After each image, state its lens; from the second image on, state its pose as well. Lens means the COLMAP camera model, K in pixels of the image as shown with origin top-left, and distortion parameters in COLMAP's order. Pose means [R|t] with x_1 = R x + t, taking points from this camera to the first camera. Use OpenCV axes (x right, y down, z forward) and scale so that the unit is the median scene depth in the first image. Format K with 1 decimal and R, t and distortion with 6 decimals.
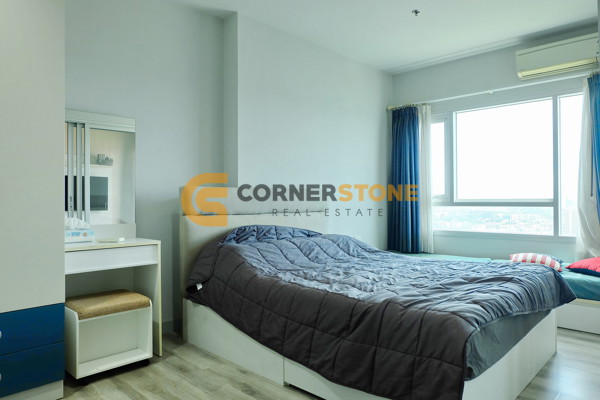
lens RADIAL K [[439.2, 0, 310.8], [0, 439.2, 197.1], [0, 0, 1]] dist [-0.073359, 0.084936]
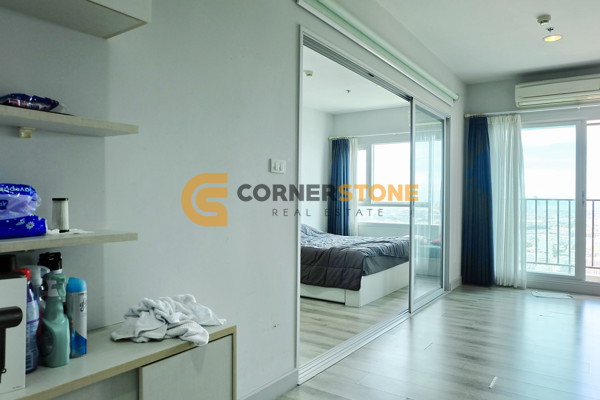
lens RADIAL K [[439.2, 0, 310.8], [0, 439.2, 197.1], [0, 0, 1]] dist [-0.073359, 0.084936]
pose [[0.988990, 0.014794, 0.147243, -0.222811], [-0.016036, 0.999845, 0.007253, -0.037049], [-0.147113, -0.009534, 0.989074, -1.010963]]
